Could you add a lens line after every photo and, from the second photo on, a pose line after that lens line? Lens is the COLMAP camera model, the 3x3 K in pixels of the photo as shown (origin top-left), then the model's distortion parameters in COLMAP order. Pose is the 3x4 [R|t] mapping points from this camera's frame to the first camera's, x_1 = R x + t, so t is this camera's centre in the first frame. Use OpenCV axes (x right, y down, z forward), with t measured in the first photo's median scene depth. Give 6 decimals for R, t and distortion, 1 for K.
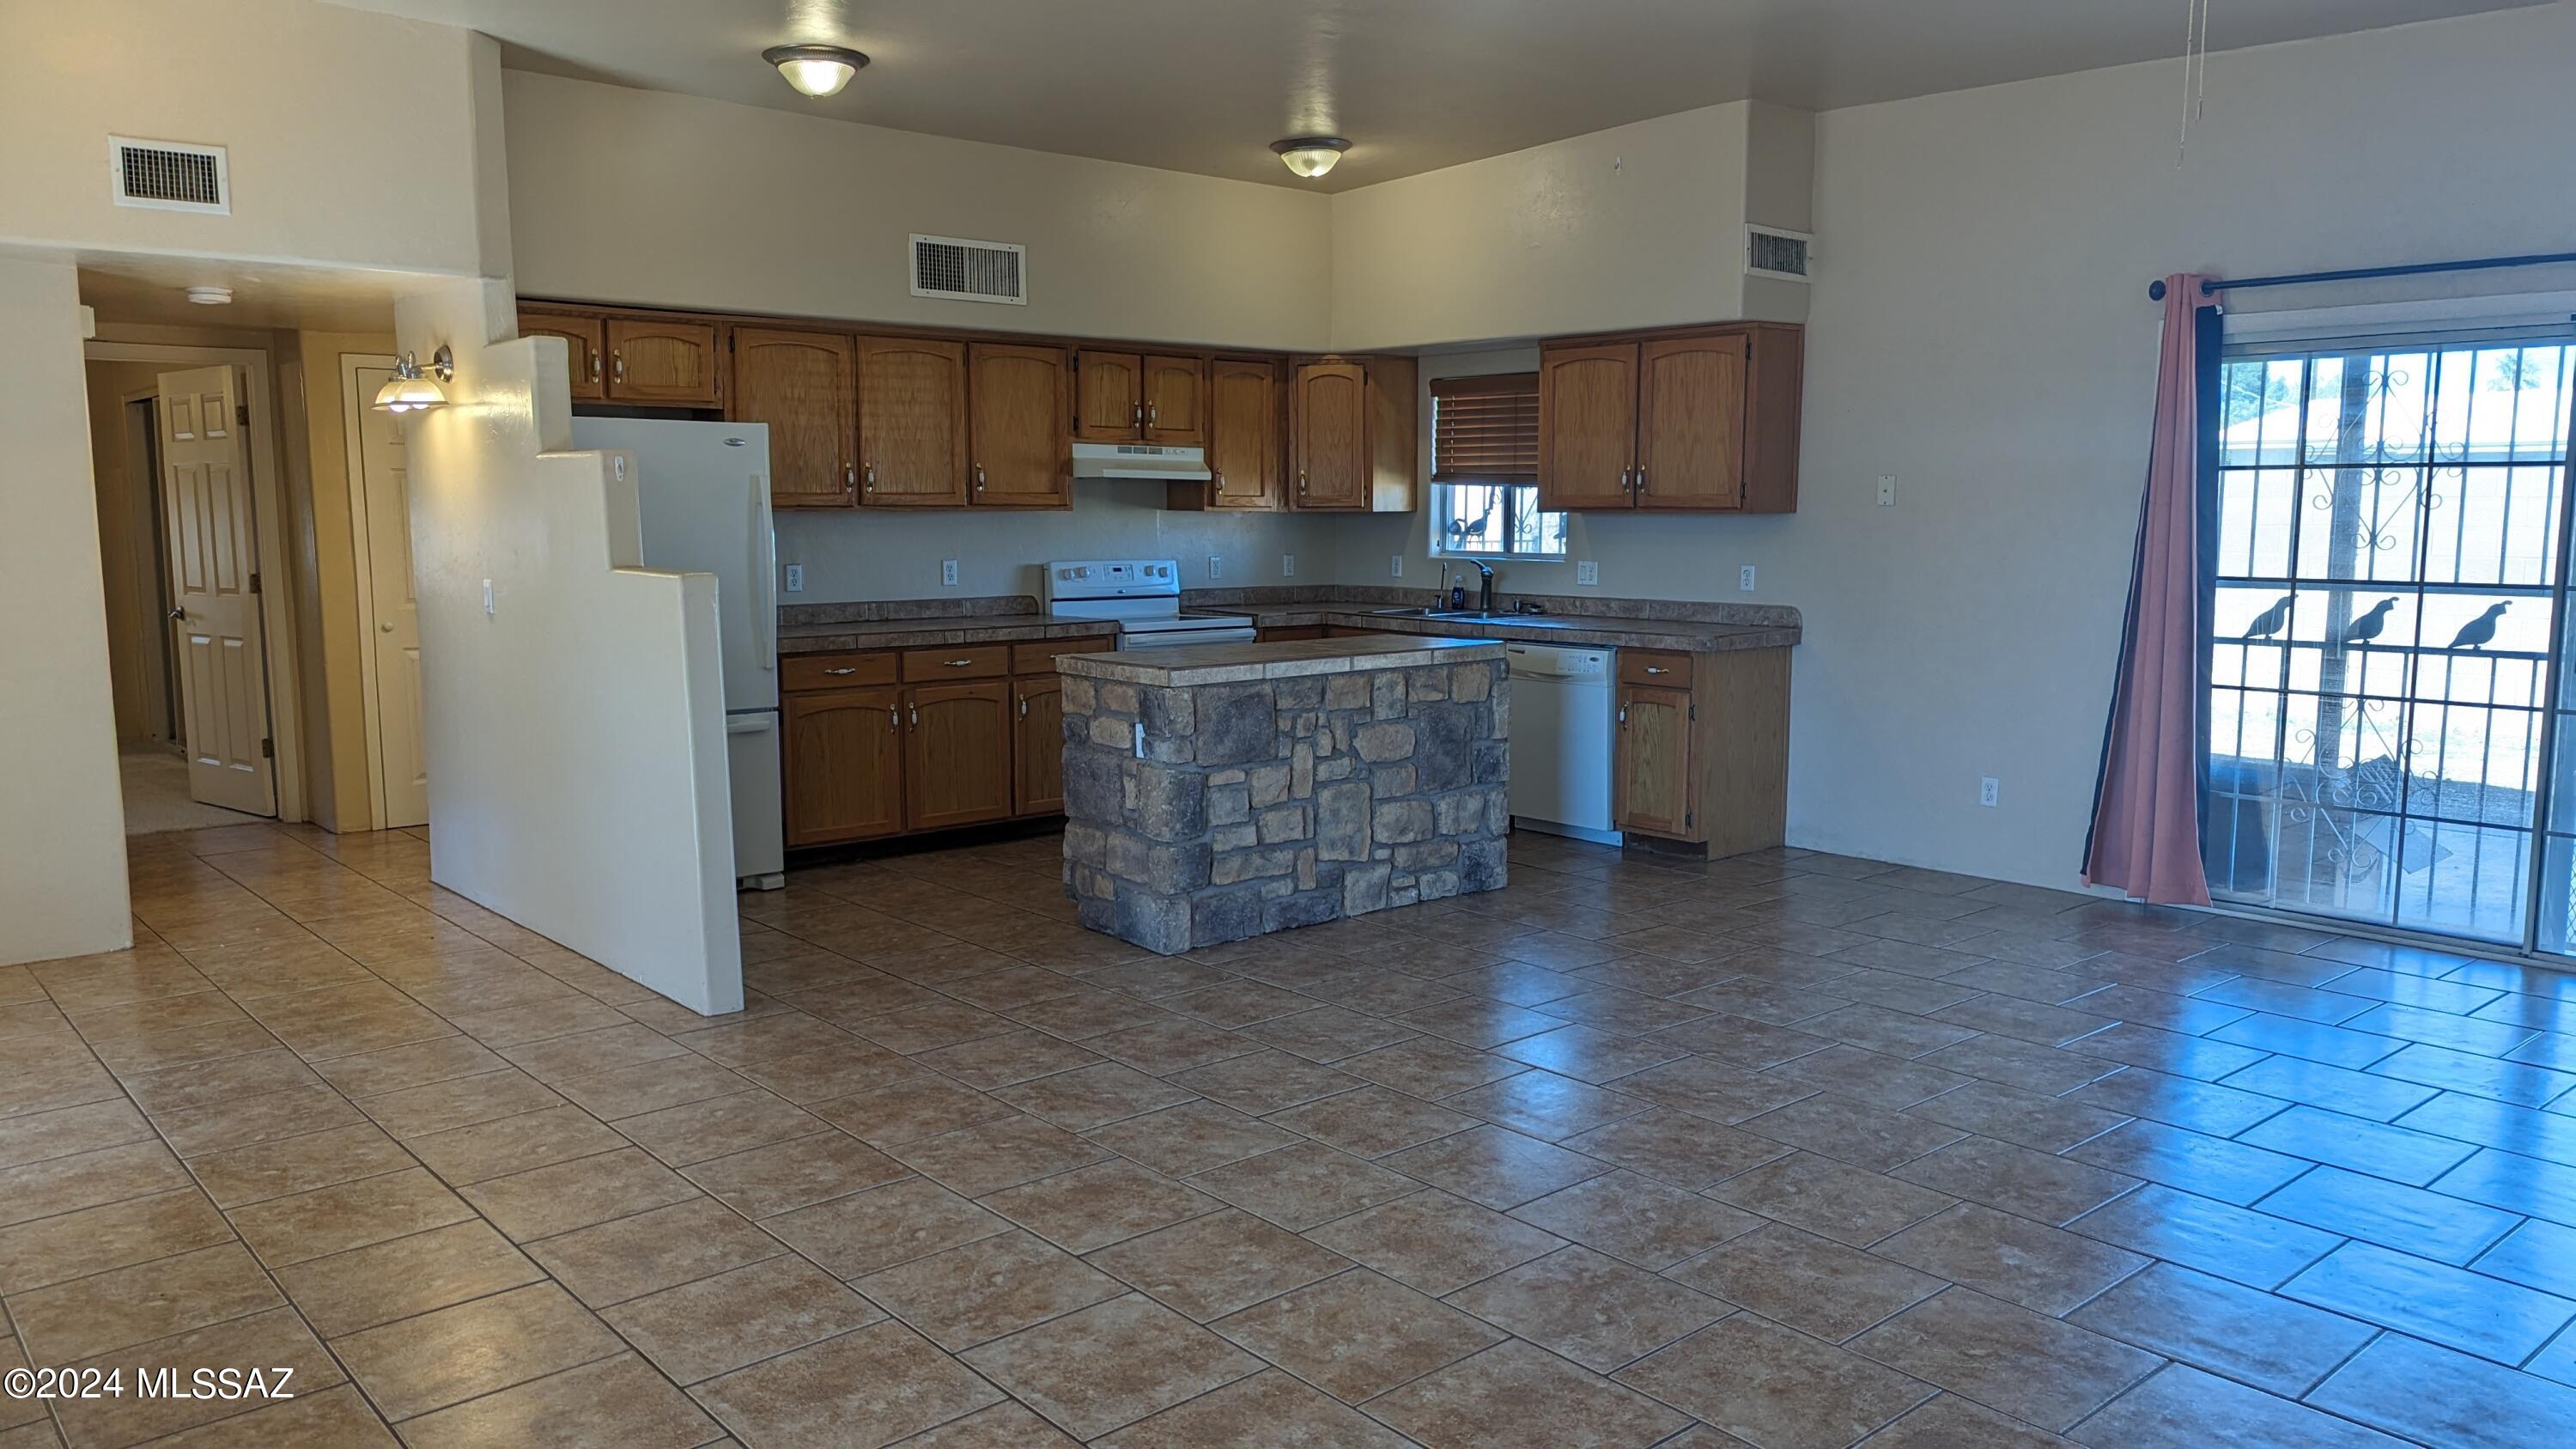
lens RADIAL K [[1830.7, 0, 1283.0], [0, 1830.7, 738.8], [0, 0, 1]] dist [0.065965, -0.072436]
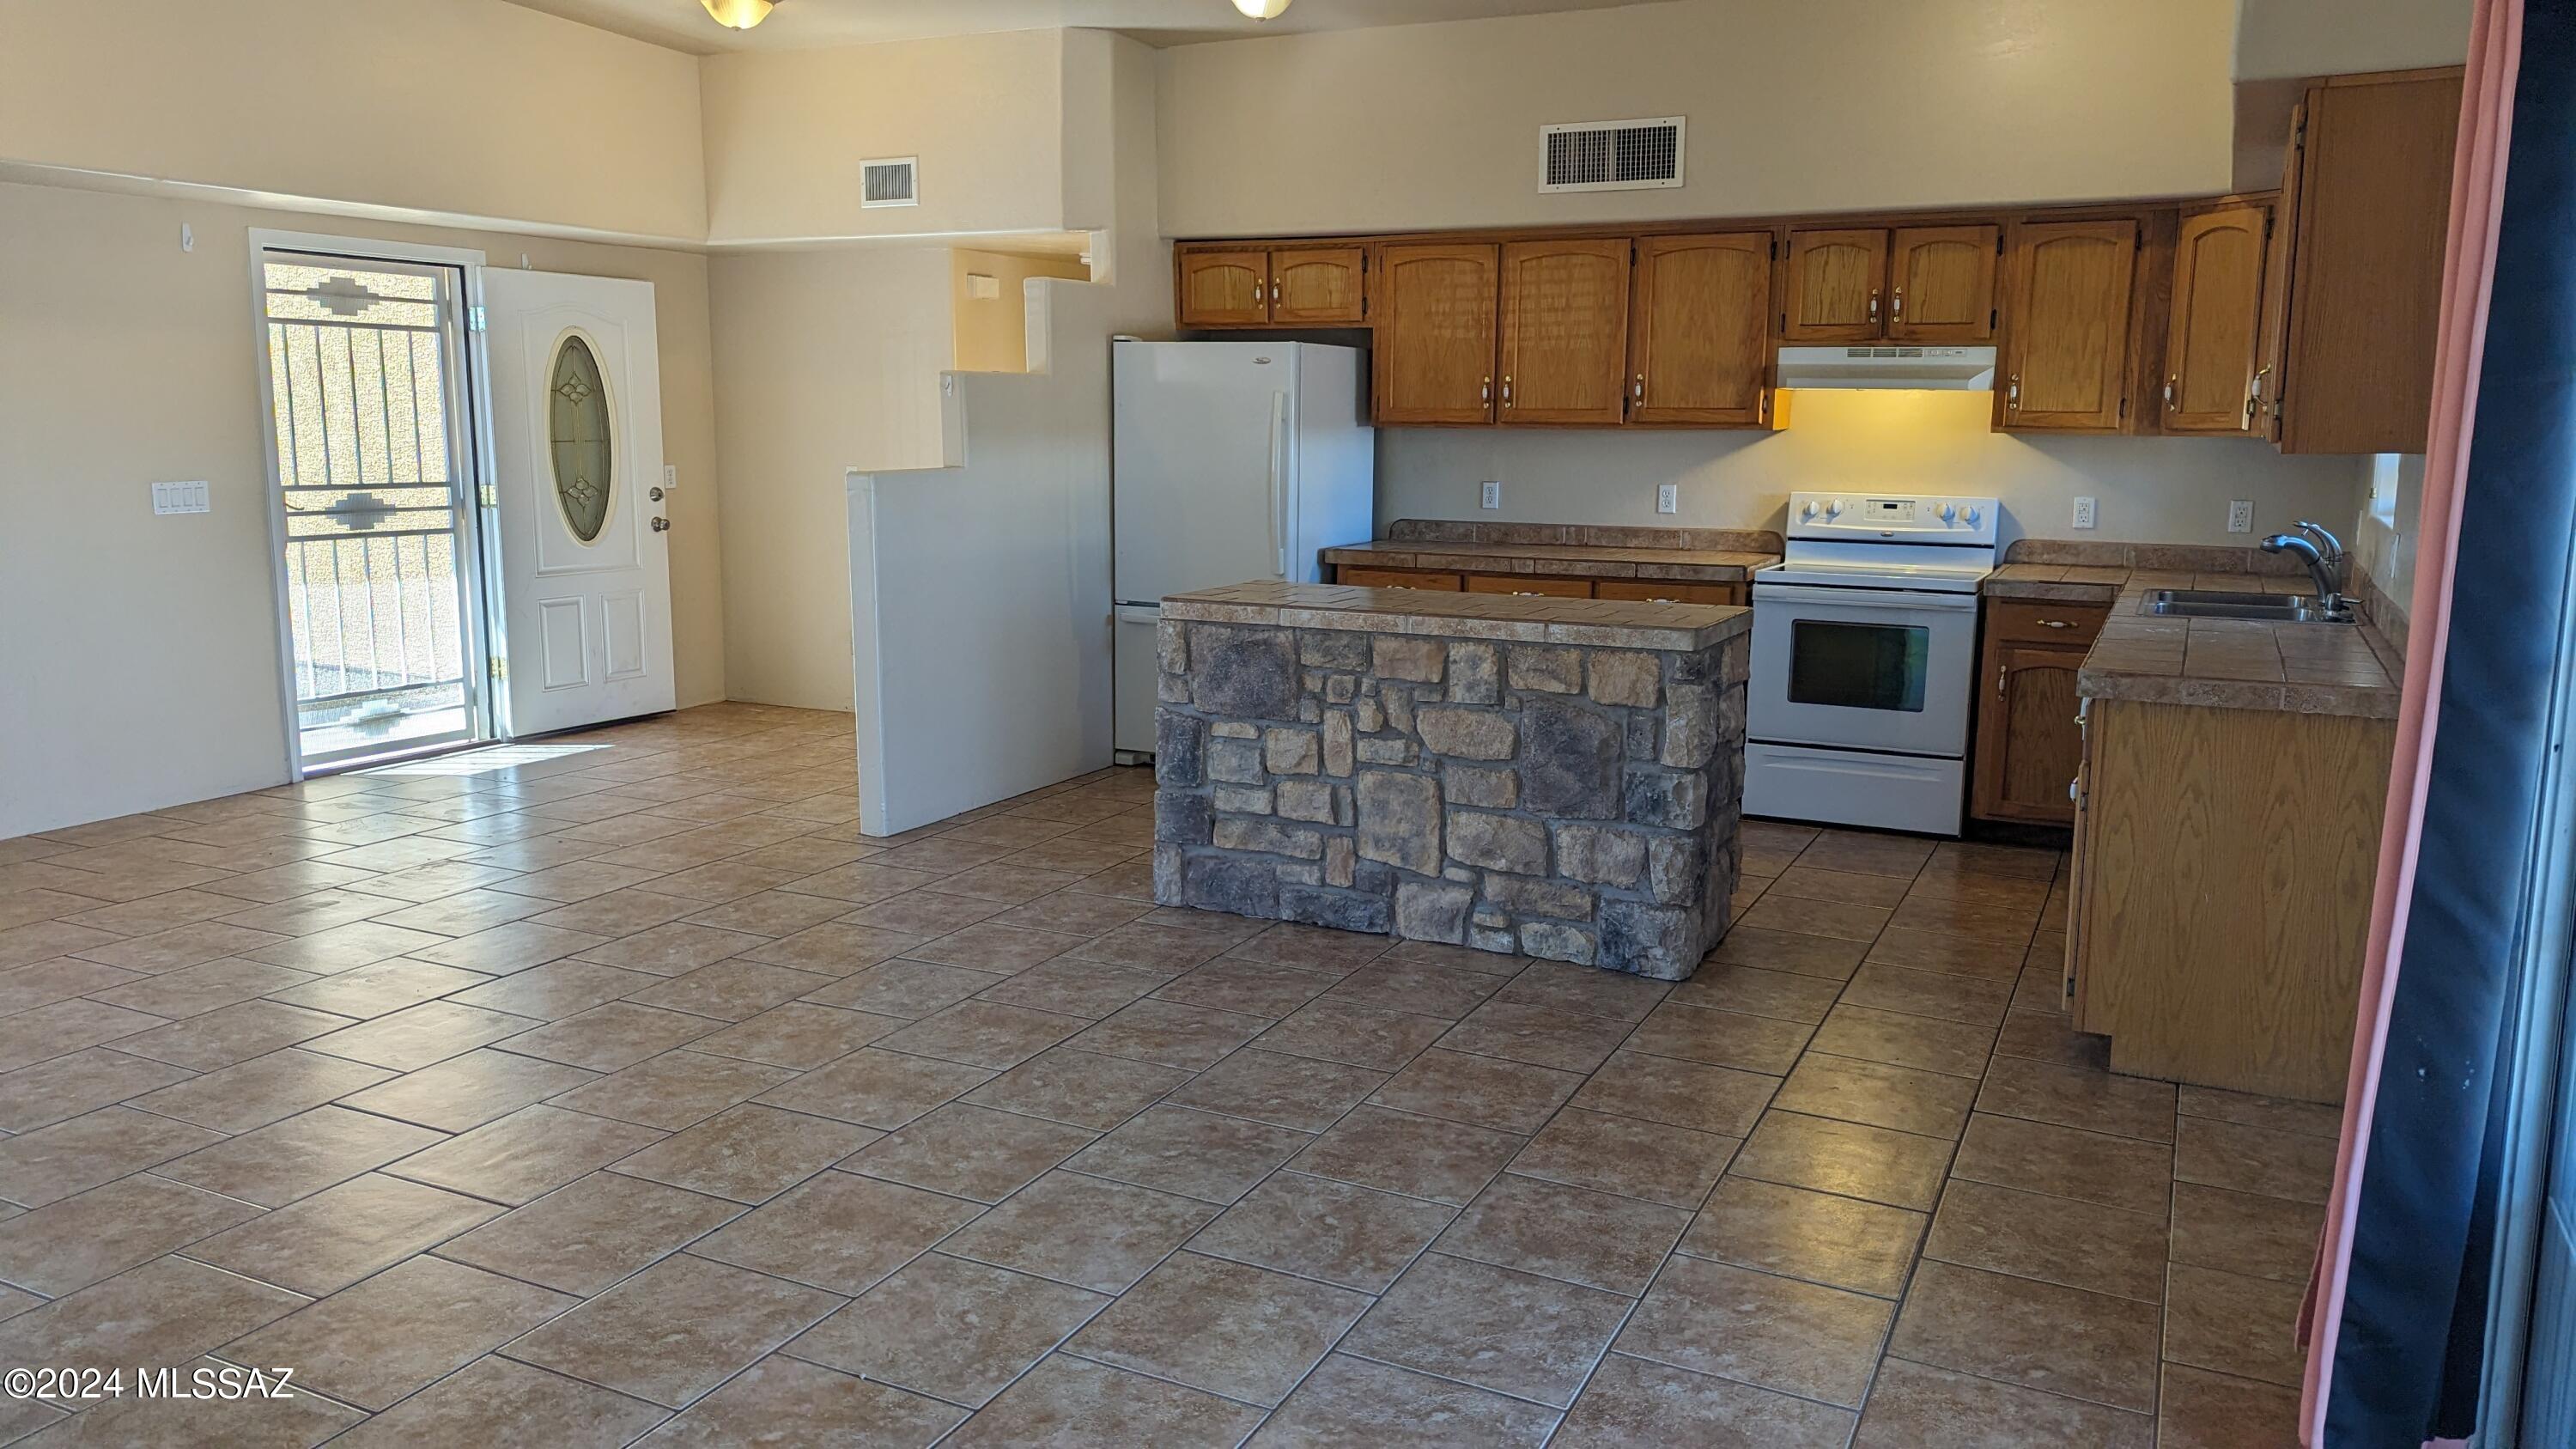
lens RADIAL K [[1830.7, 0, 1314.3], [0, 1830.7, 702.7], [0, 0, 1]] dist [0.065965, -0.072436]
pose [[0.392640, 0.150541, -0.907288, 0.733635], [-0.127109, 0.985928, 0.108581, -0.086804], [0.910866, 0.072692, 0.406250, 0.627290]]
